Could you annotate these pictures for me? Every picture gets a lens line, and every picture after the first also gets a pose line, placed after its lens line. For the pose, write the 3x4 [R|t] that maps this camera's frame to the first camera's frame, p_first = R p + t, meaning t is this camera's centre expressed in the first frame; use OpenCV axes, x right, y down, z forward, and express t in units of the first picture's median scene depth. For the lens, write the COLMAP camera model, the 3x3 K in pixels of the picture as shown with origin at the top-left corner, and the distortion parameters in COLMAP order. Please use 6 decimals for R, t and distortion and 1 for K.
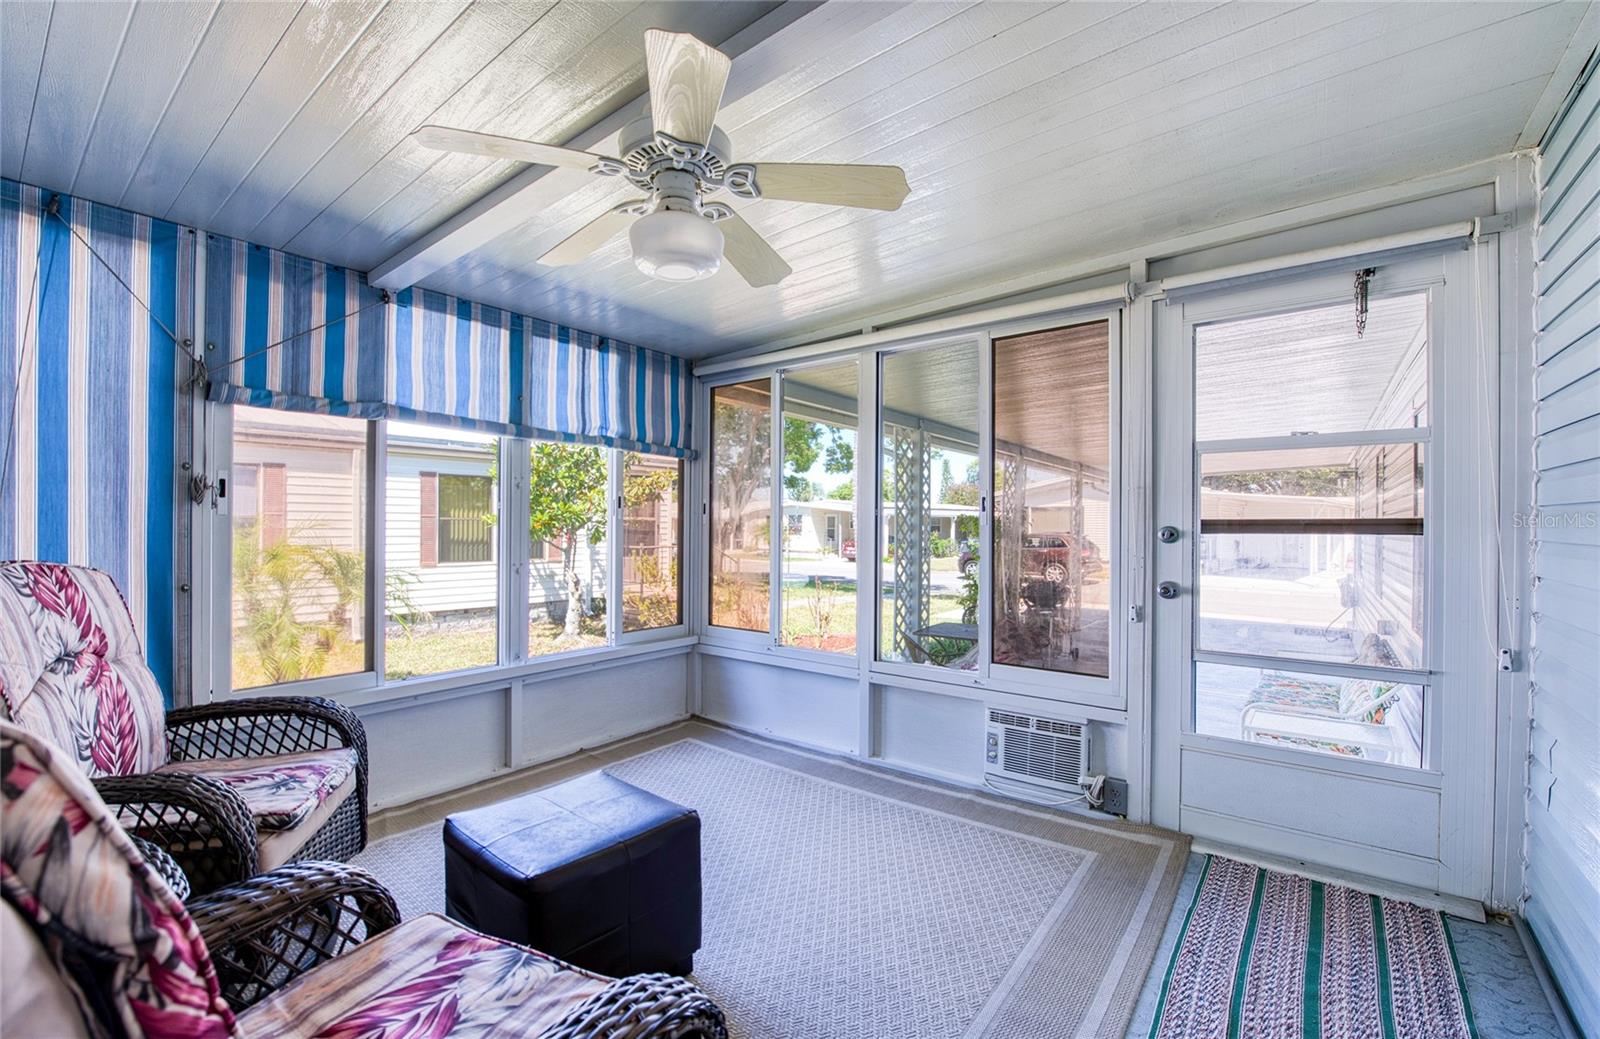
lens RADIAL K [[687.7, 0, 801.9], [0, 687.7, 522.5], [0, 0, 1]] dist [-0.005543, -0.000411]
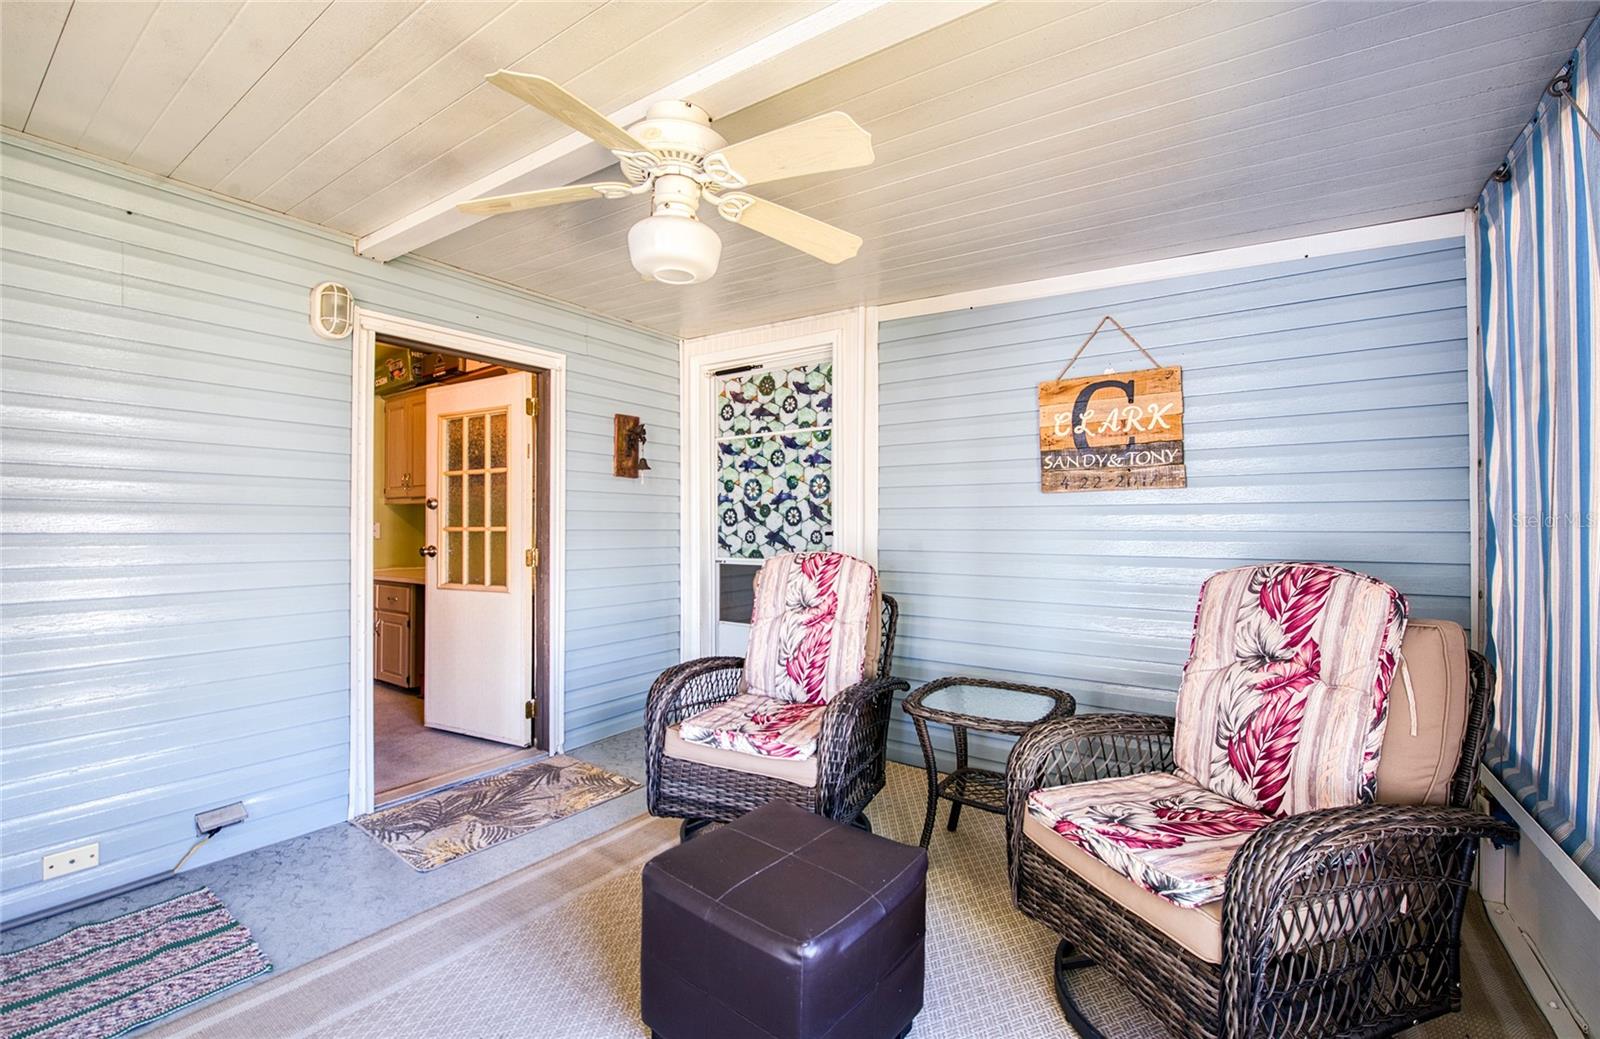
lens RADIAL K [[687.7, 0, 797.0], [0, 687.7, 522.3], [0, 0, 1]] dist [-0.005543, -0.000411]
pose [[-0.999796, -0.000789, -0.020191, -0.347466], [-0.000628, 0.999968, -0.007950, 0.002735], [0.020196, -0.007936, -0.999765, 1.996659]]
